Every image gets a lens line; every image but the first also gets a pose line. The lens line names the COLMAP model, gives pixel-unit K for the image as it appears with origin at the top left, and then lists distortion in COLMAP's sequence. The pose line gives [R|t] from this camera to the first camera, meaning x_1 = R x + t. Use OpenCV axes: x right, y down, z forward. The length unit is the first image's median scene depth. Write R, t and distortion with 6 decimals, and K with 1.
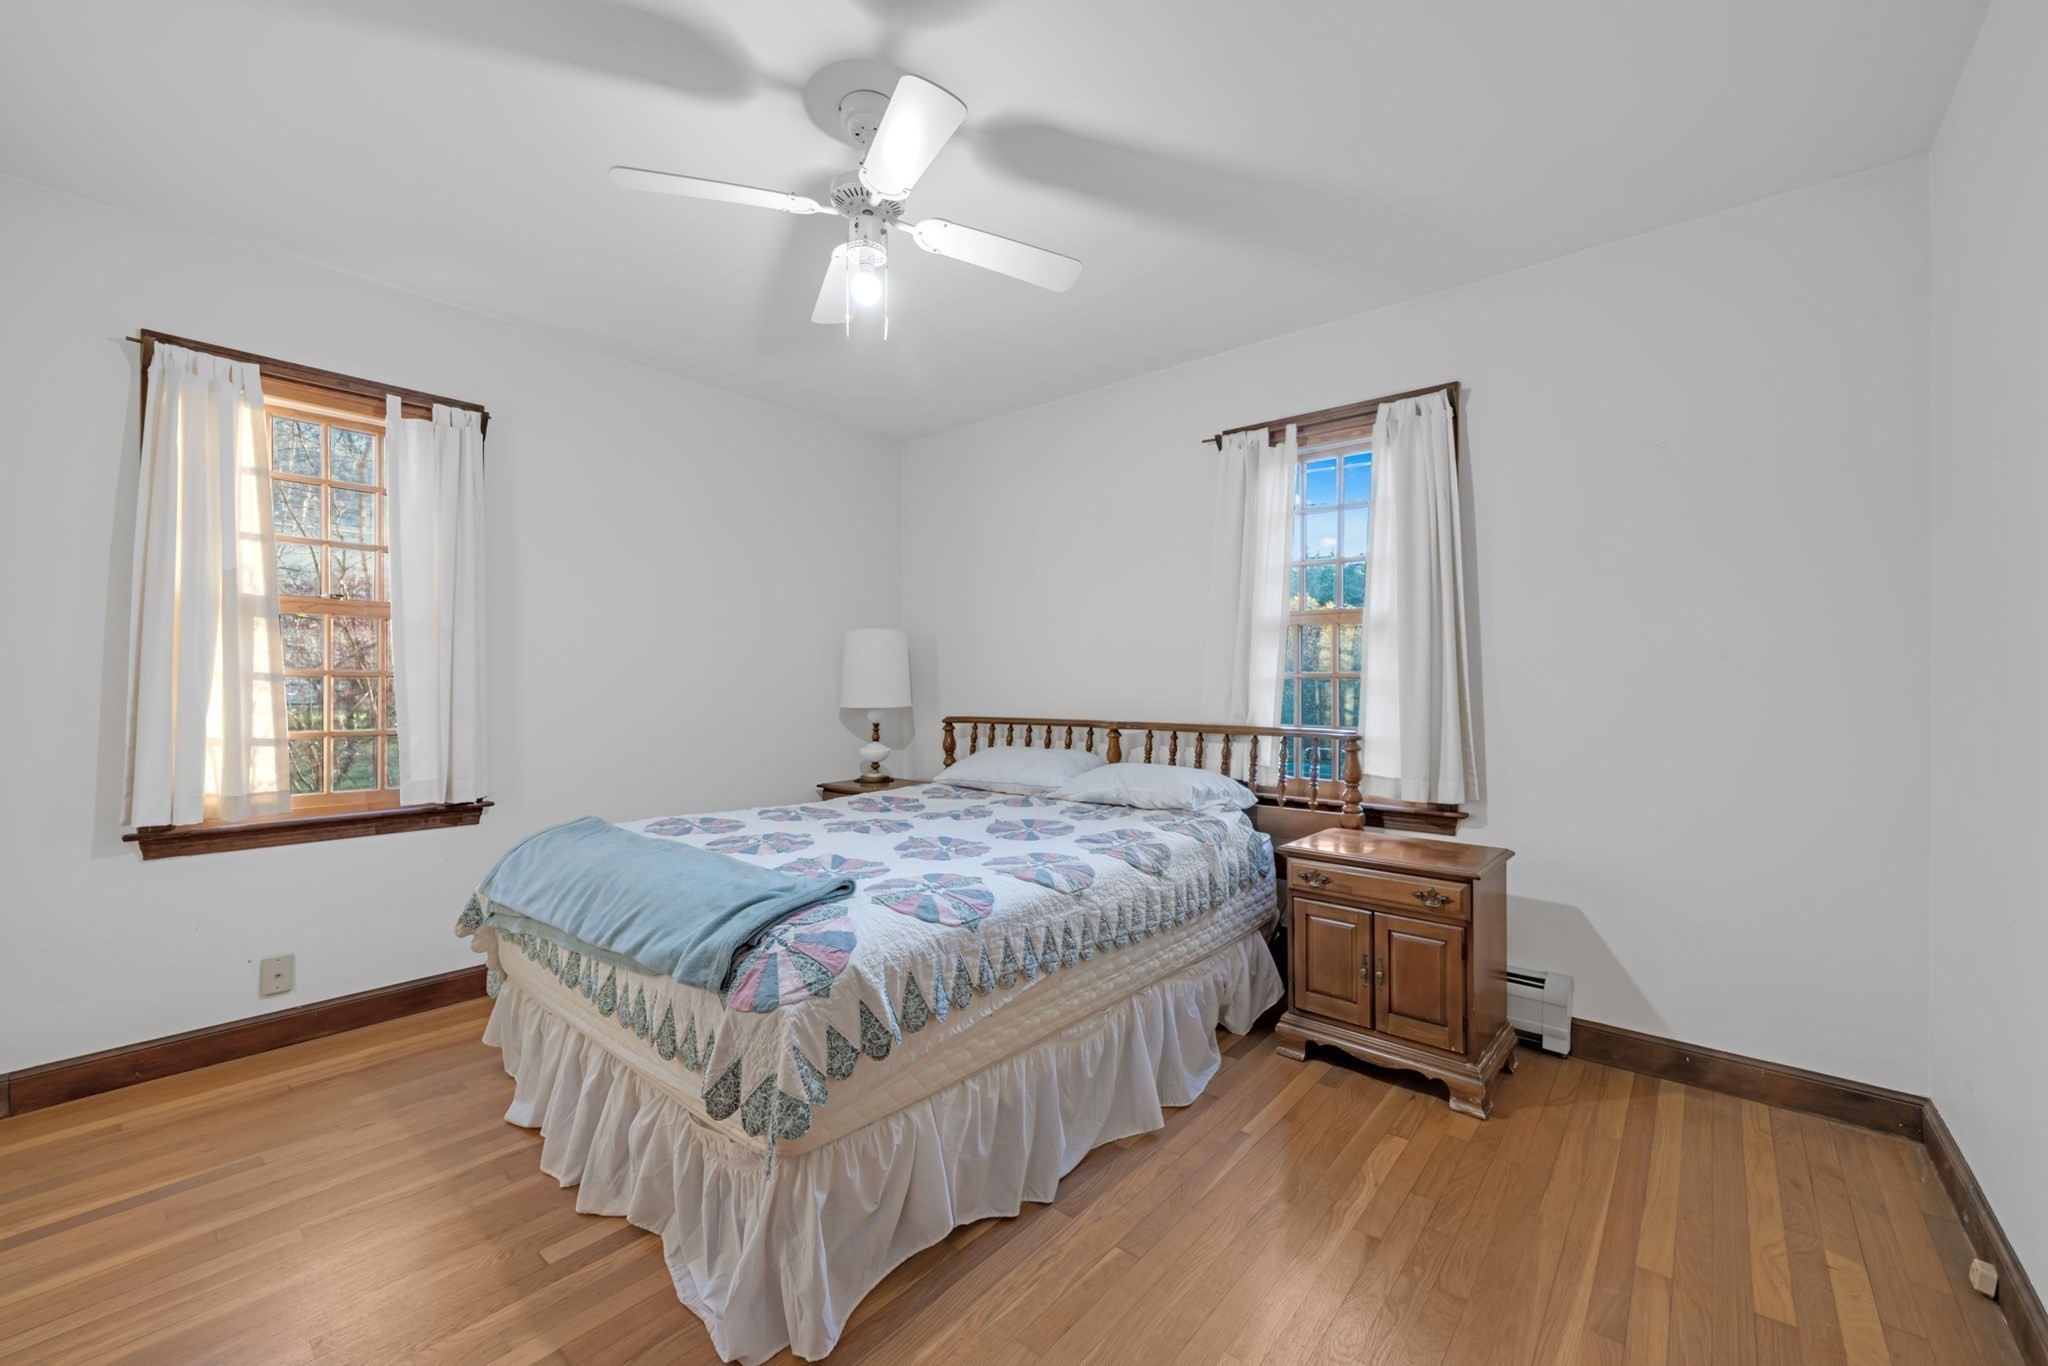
lens RADIAL K [[811.6, 0, 1024.0], [0, 811.6, 683.0], [0, 0, 1]] dist [-0.000716, -0.000156]
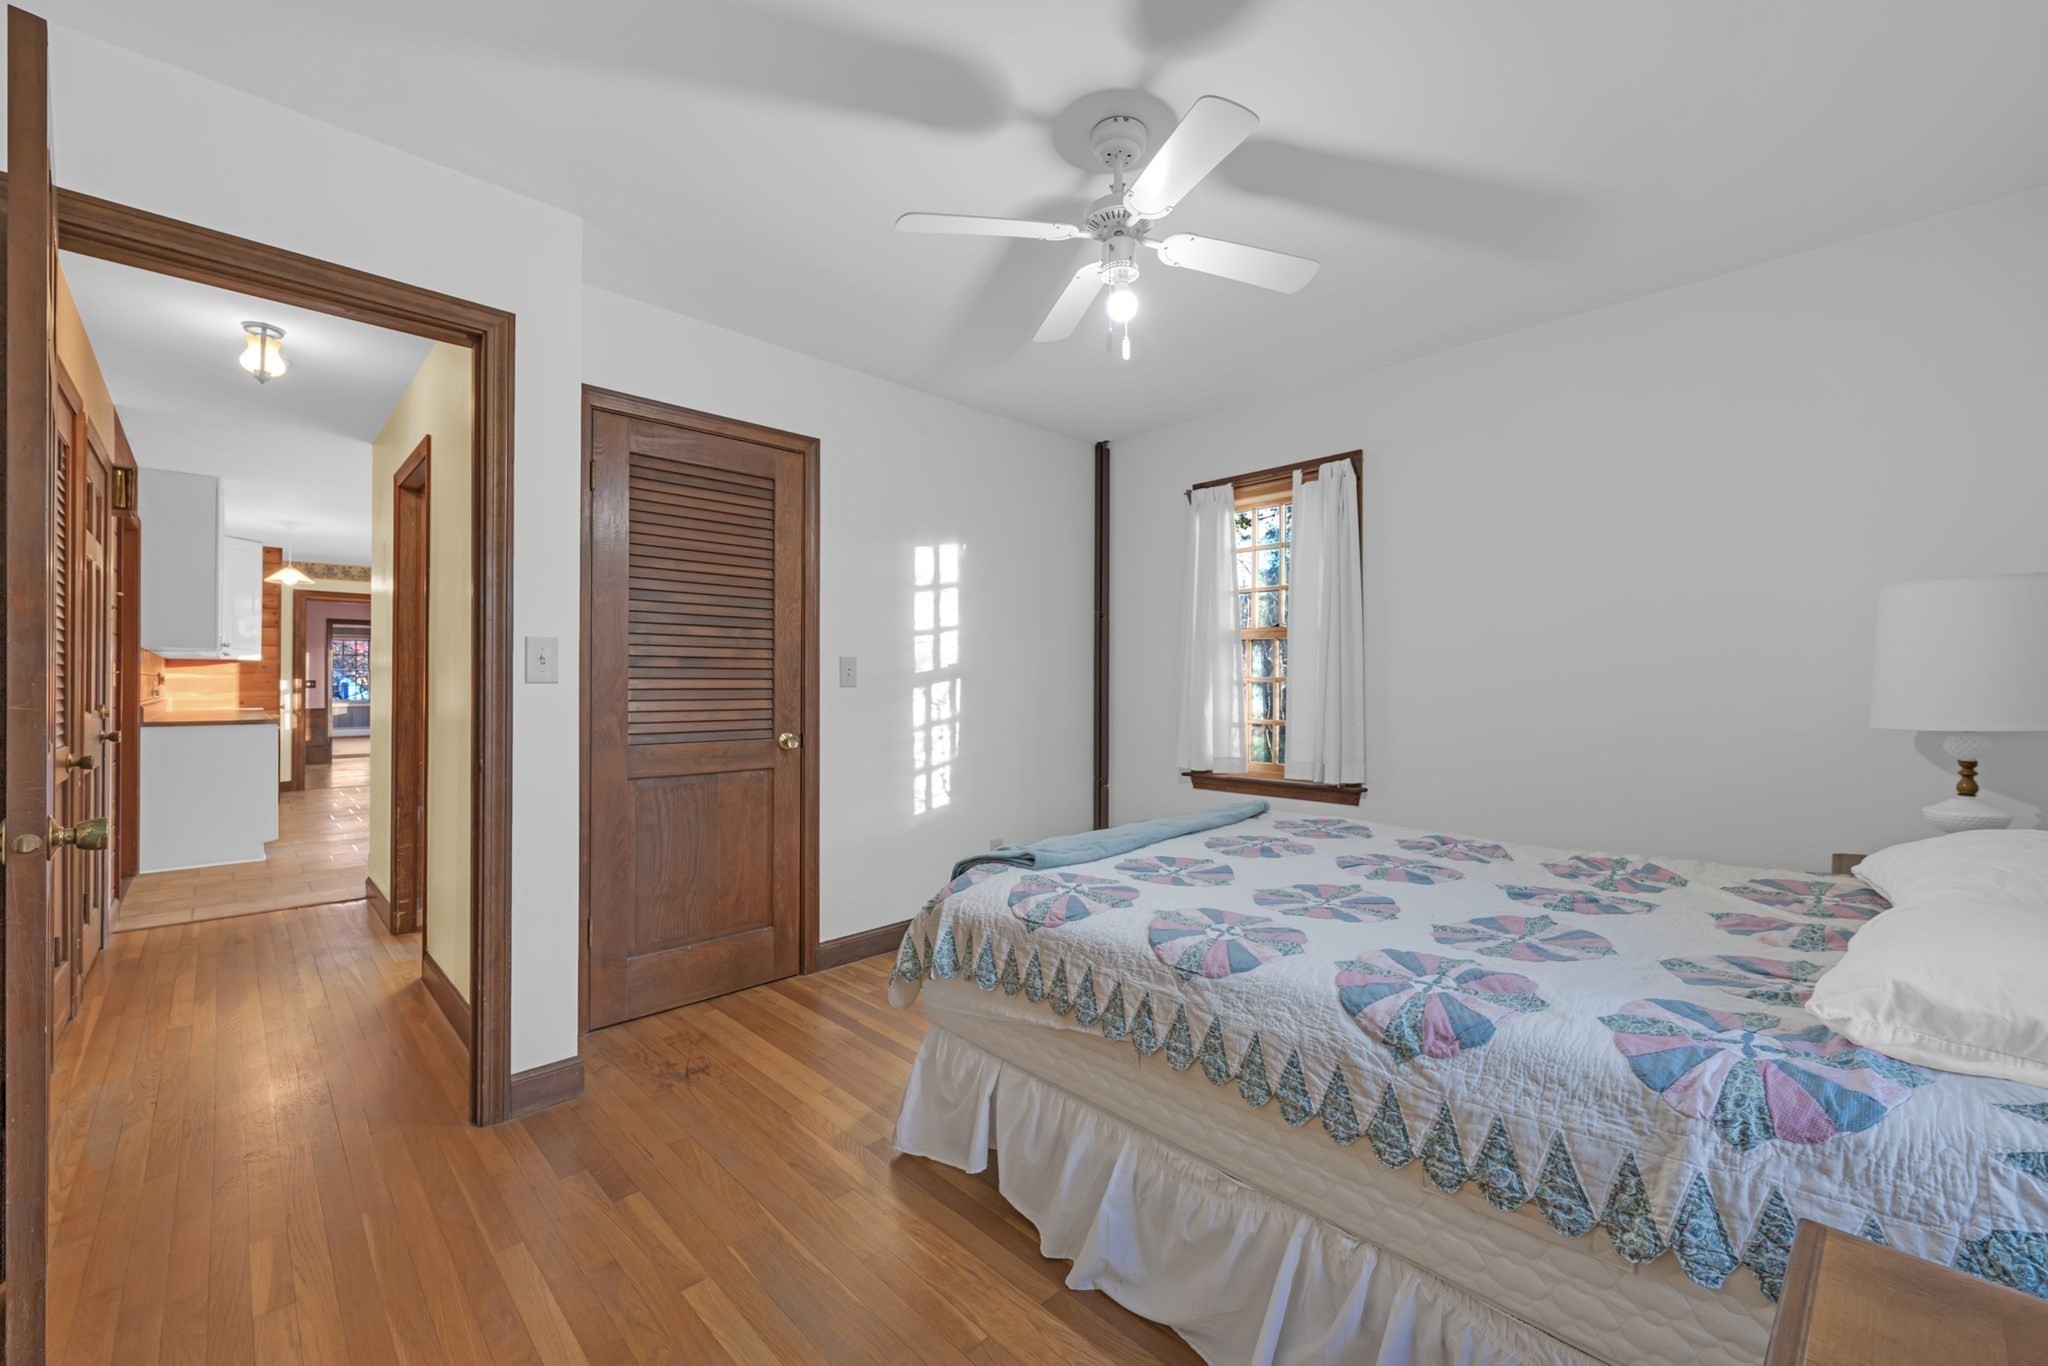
lens RADIAL K [[811.6, 0, 1024.0], [0, 811.6, 683.0], [0, 0, 1]] dist [-0.000716, -0.000156]
pose [[-0.089294, -0.007158, -0.995980, 0.828468], [0.003277, 0.999967, -0.007480, 0.004046], [0.996000, -0.003932, -0.089268, 0.951267]]
